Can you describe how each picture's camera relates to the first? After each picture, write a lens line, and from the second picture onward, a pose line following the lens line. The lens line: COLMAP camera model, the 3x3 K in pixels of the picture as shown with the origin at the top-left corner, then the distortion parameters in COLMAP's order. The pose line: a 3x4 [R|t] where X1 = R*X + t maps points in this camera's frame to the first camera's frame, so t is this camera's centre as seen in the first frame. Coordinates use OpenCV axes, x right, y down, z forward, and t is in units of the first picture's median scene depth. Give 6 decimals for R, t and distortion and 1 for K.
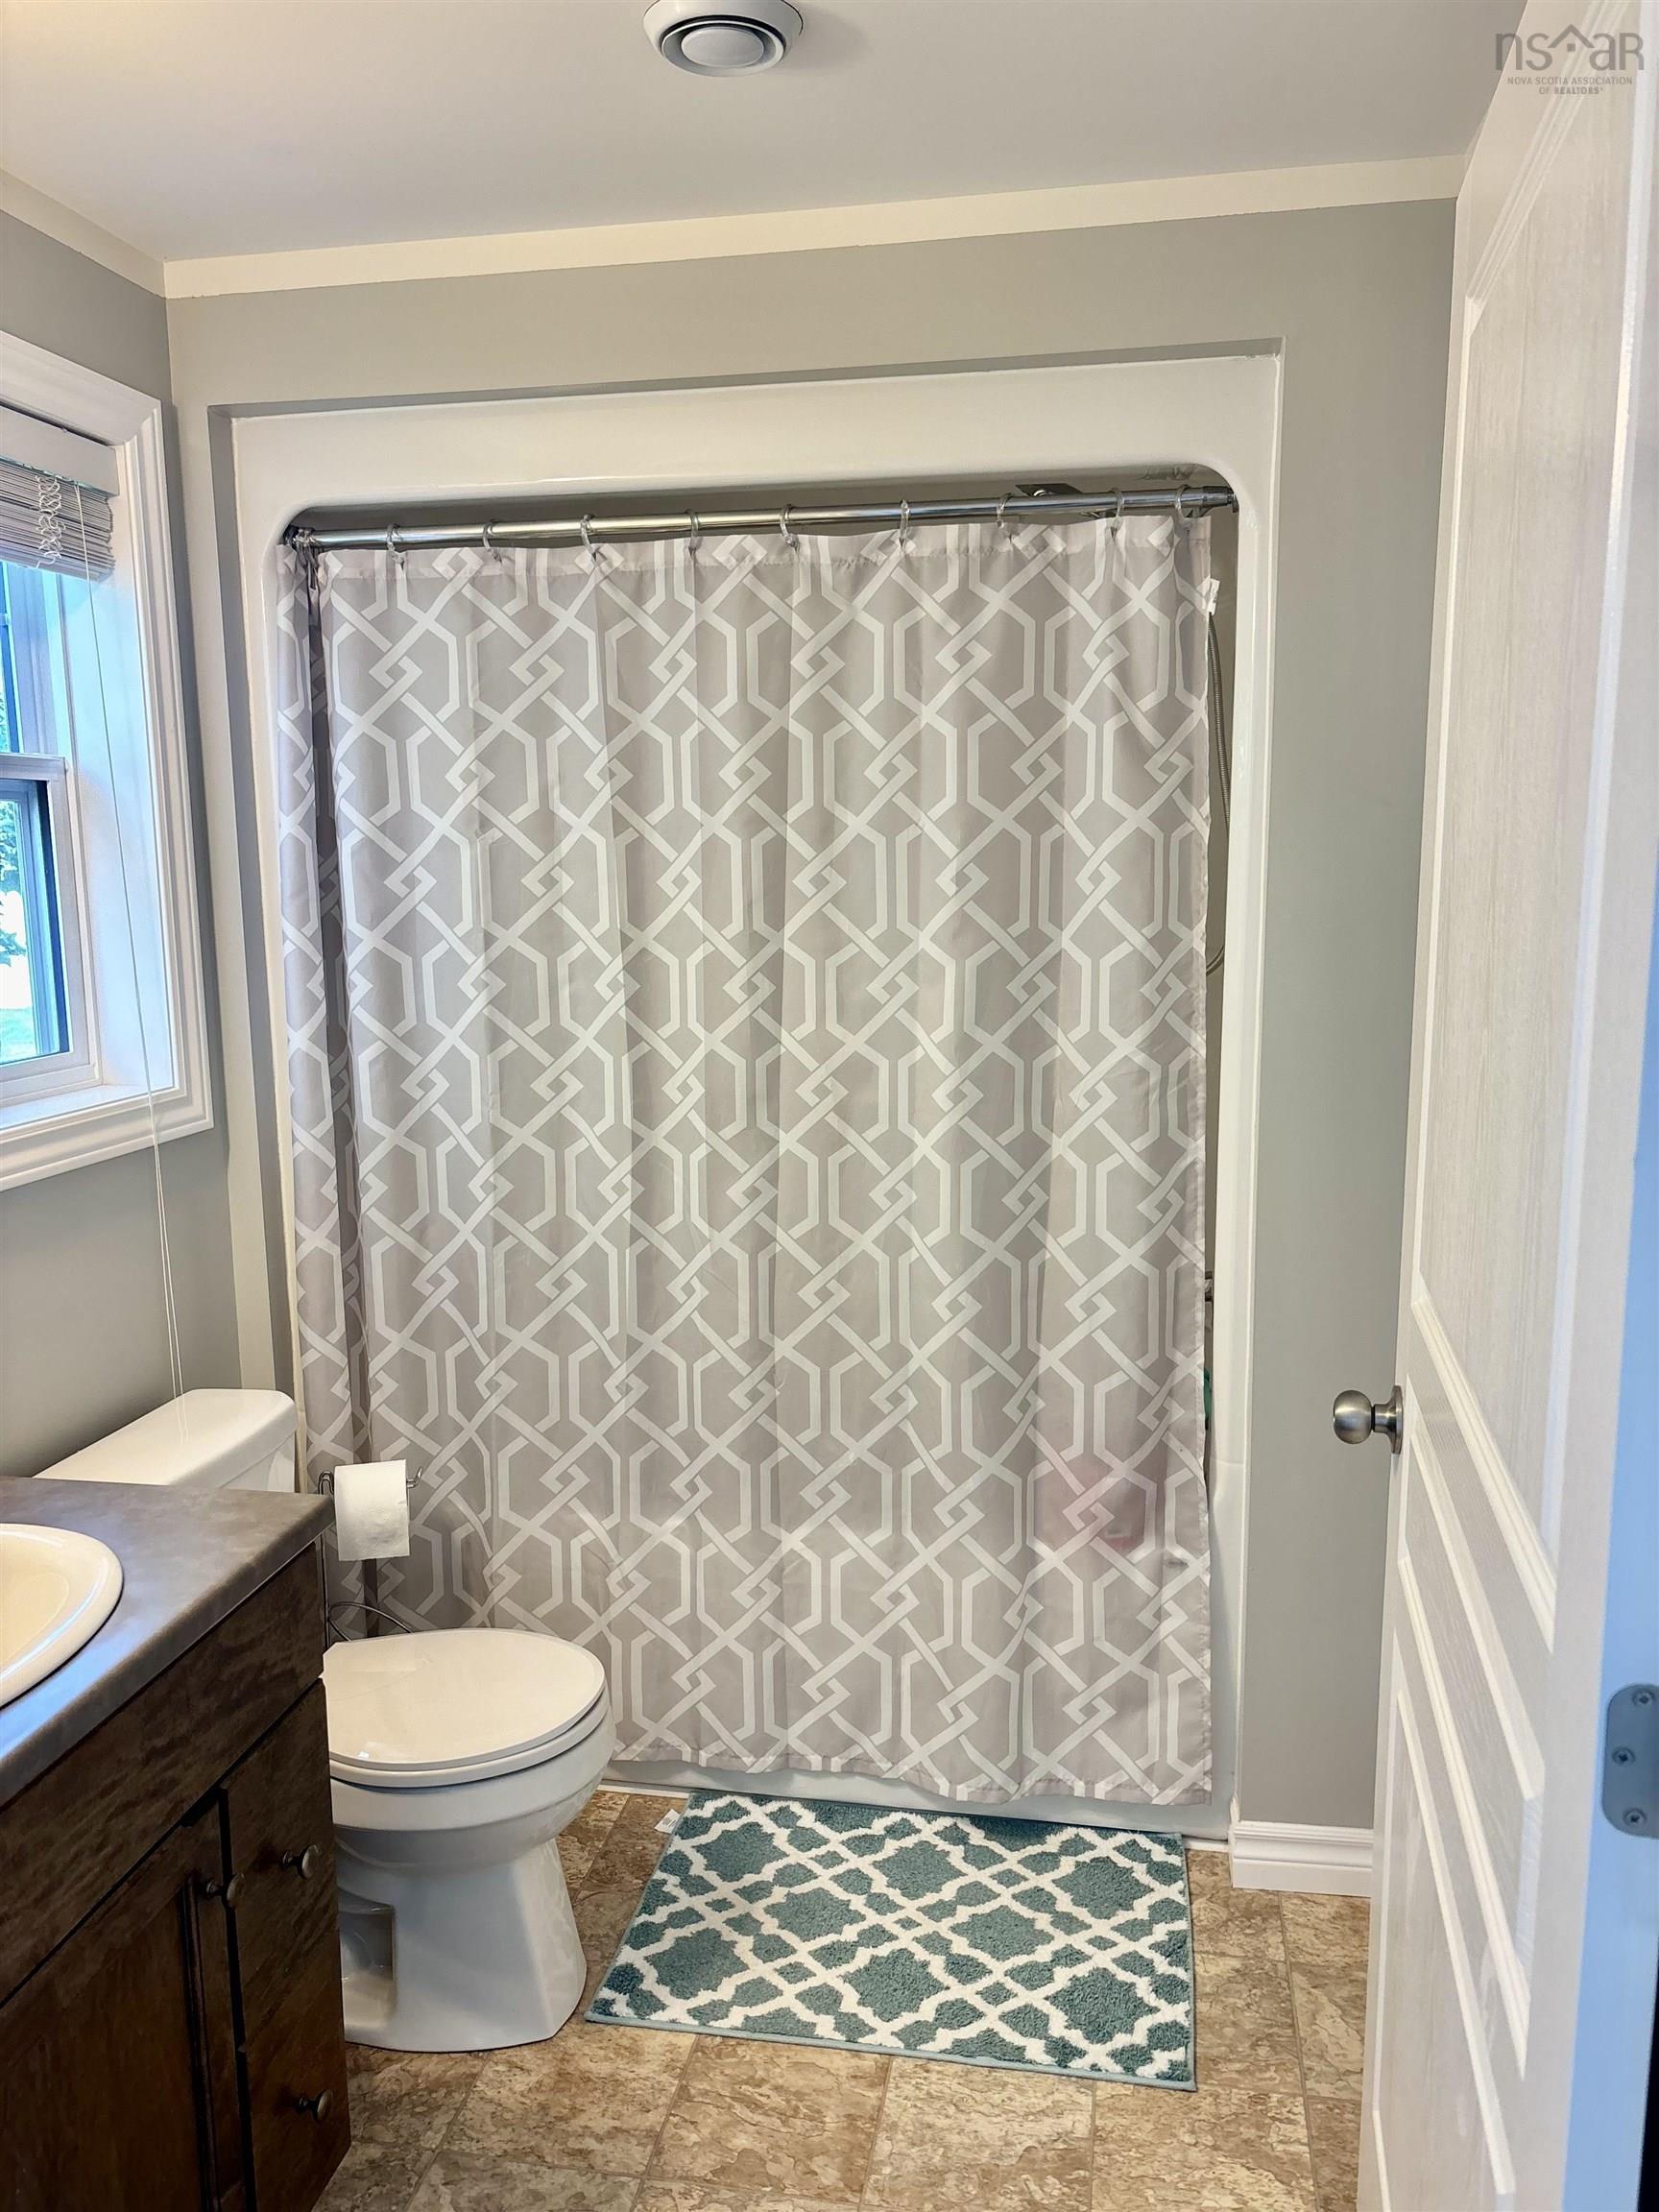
lens RADIAL K [[1681.6, 0, 824.5], [0, 1681.6, 1129.3], [0, 0, 1]] dist [0.032945, -0.043820]
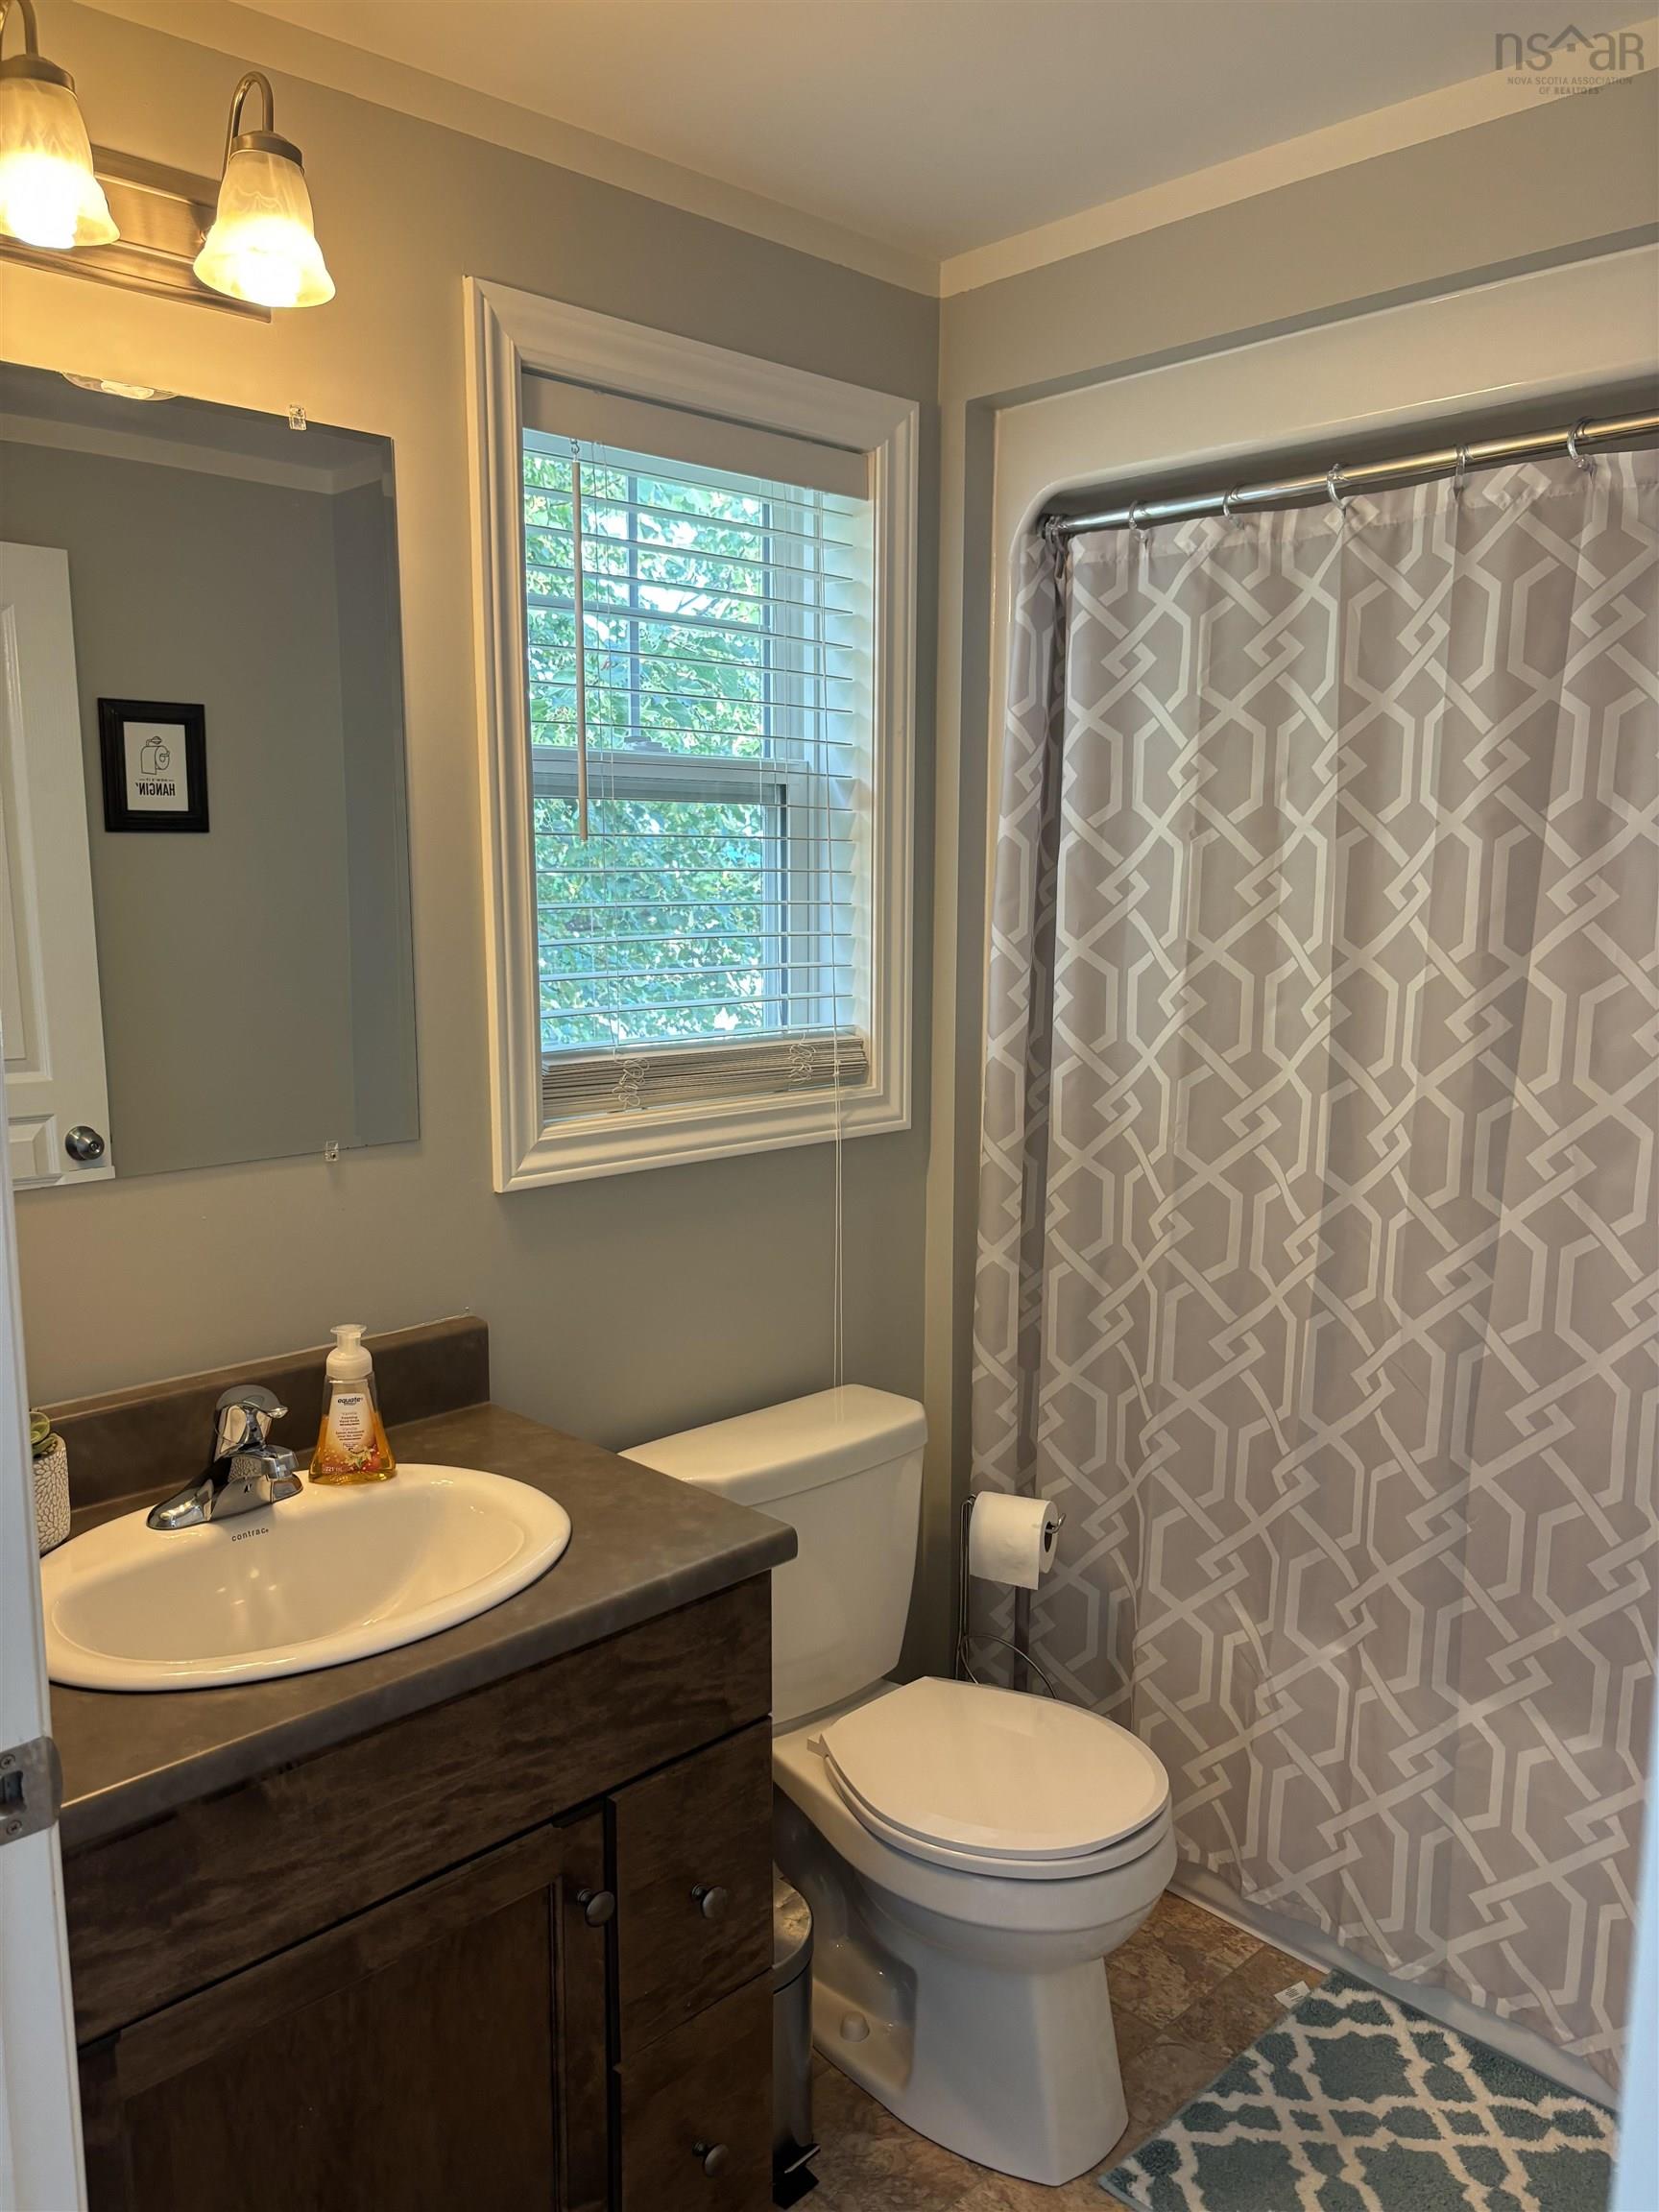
lens RADIAL K [[1681.6, 0, 820.8], [0, 1681.6, 1119.7], [0, 0, 1]] dist [0.032945, -0.043820]
pose [[0.813545, 0.100162, -0.572810, 0.165835], [-0.105136, 0.994156, 0.024518, -0.025351], [0.571918, 0.040277, 0.819321, 0.155084]]
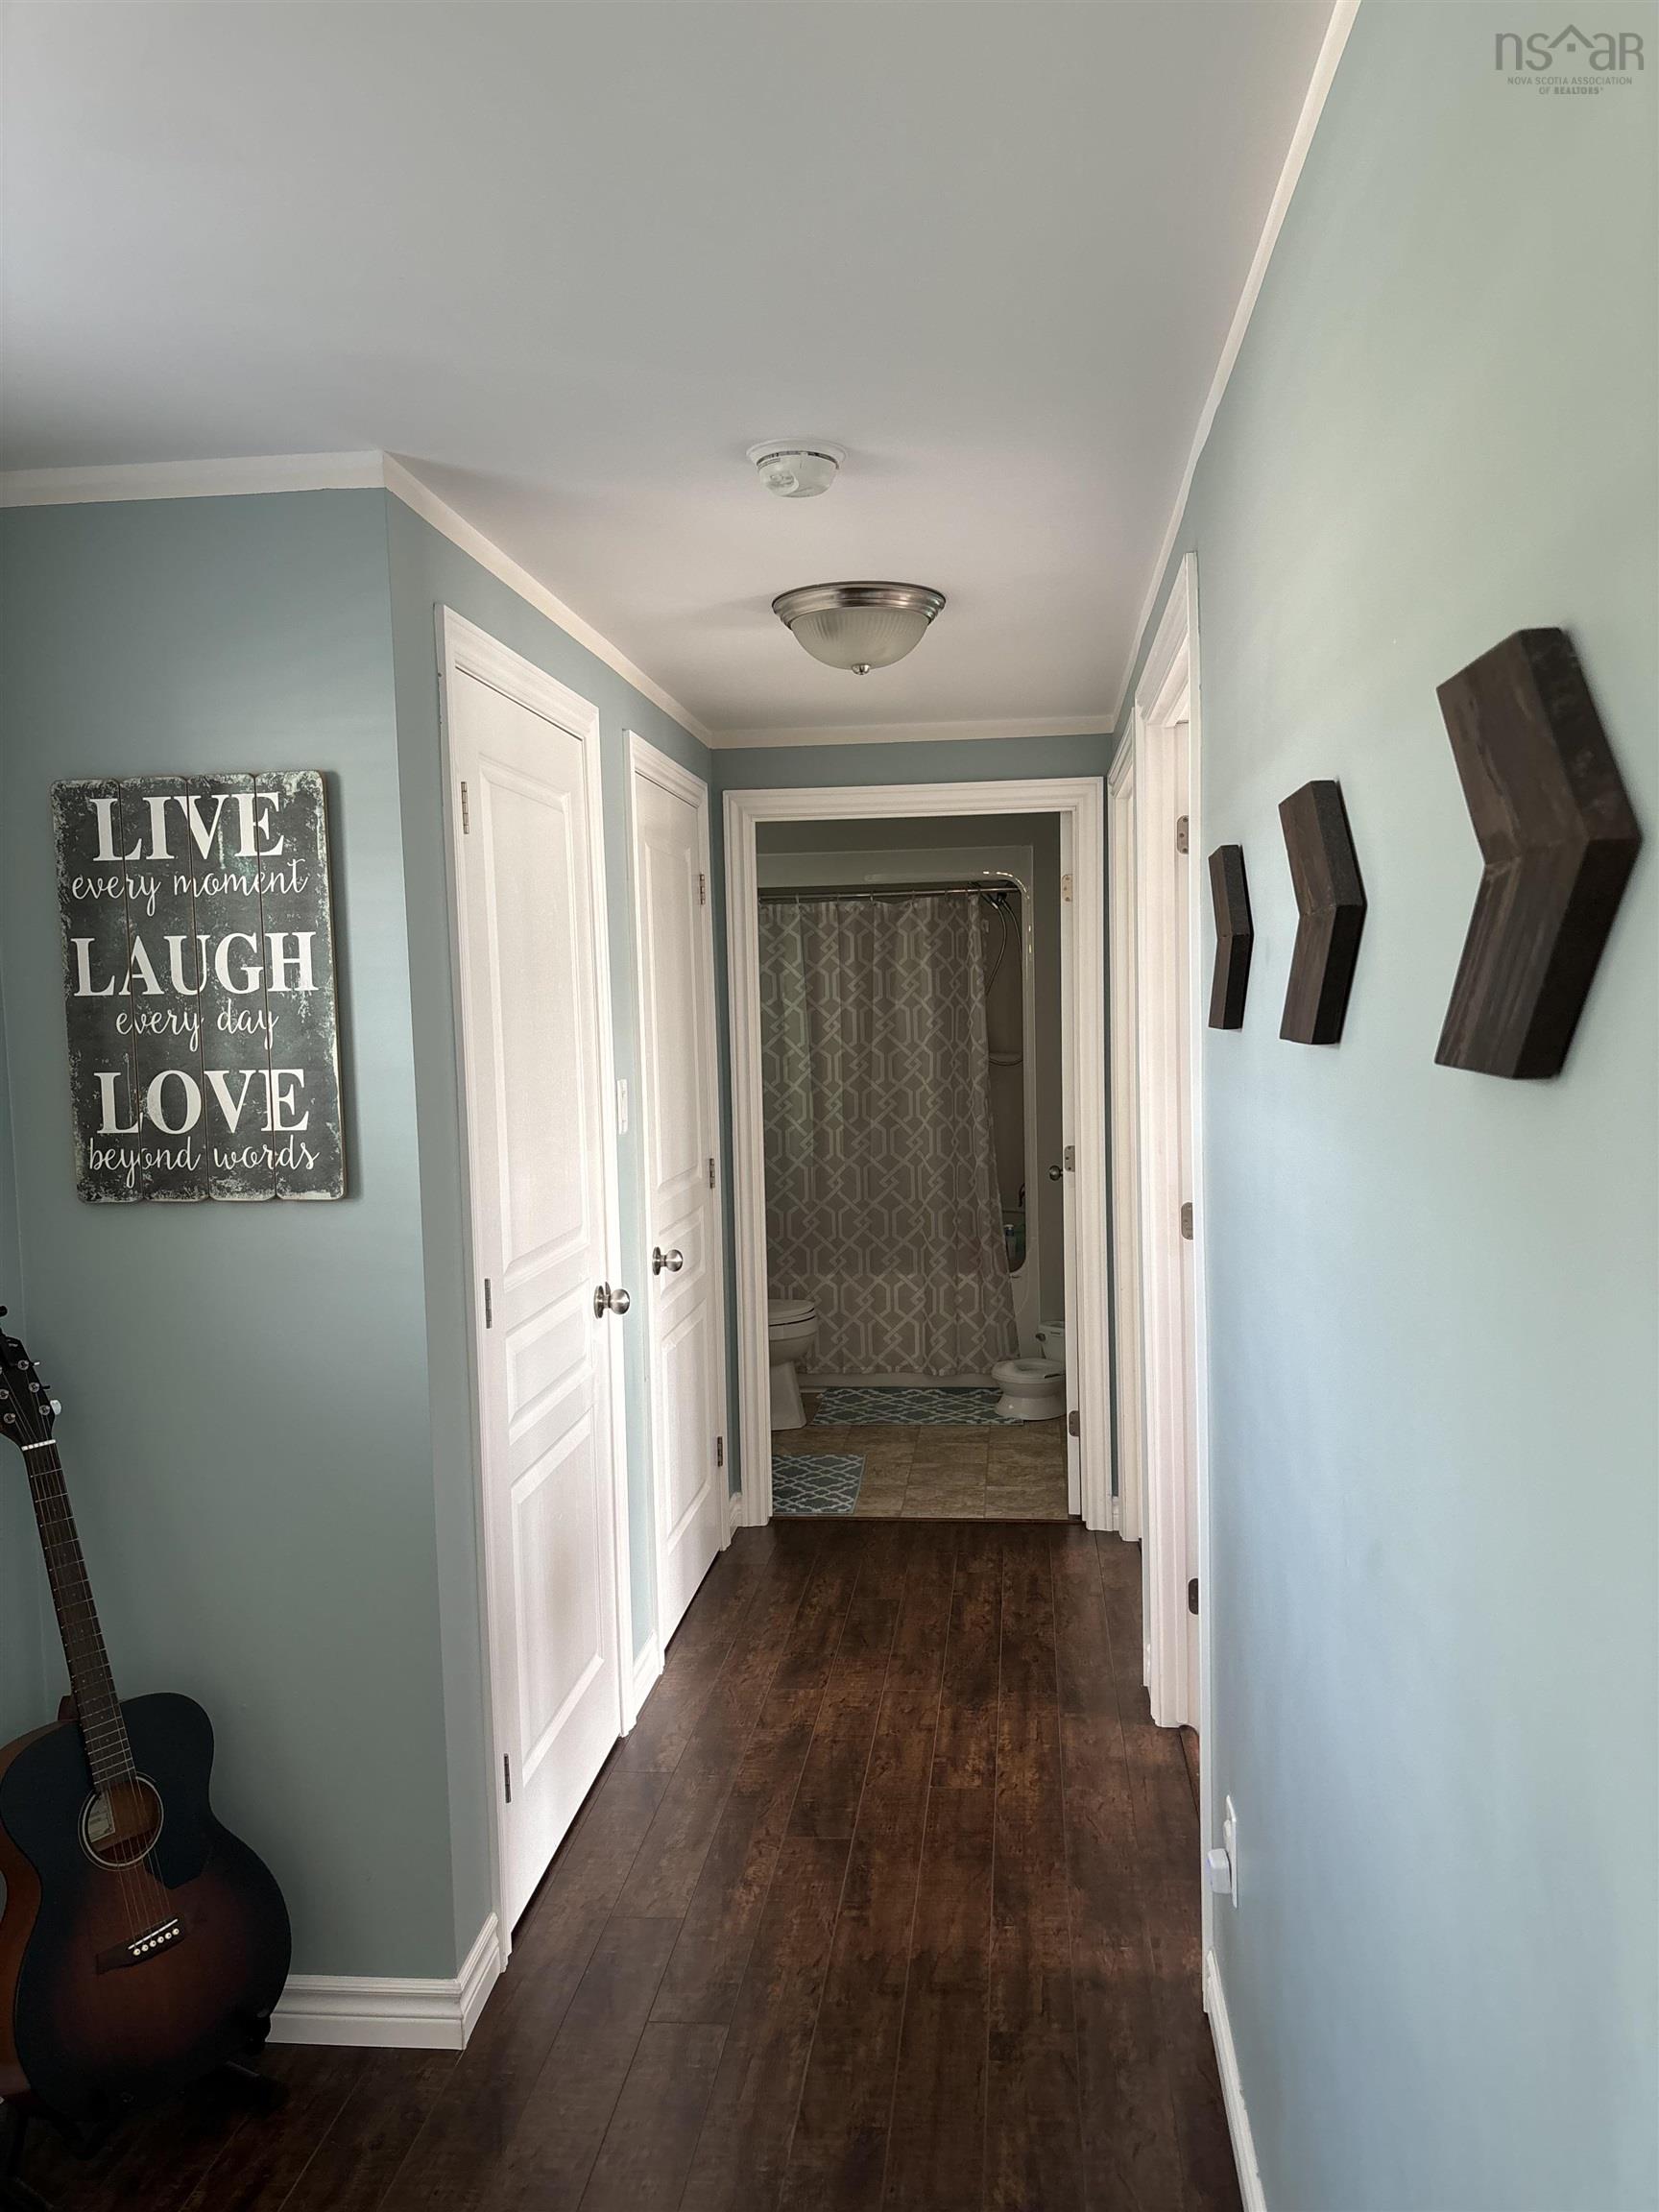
lens RADIAL K [[1681.6, 0, 830.6], [0, 1681.6, 1118.1], [0, 0, 1]] dist [0.032945, -0.043820]
pose [[0.997738, -0.015510, 0.065411, -0.262220], [0.022614, 0.993752, -0.109297, 0.285288], [-0.063307, 0.110529, 0.991855, -1.607026]]
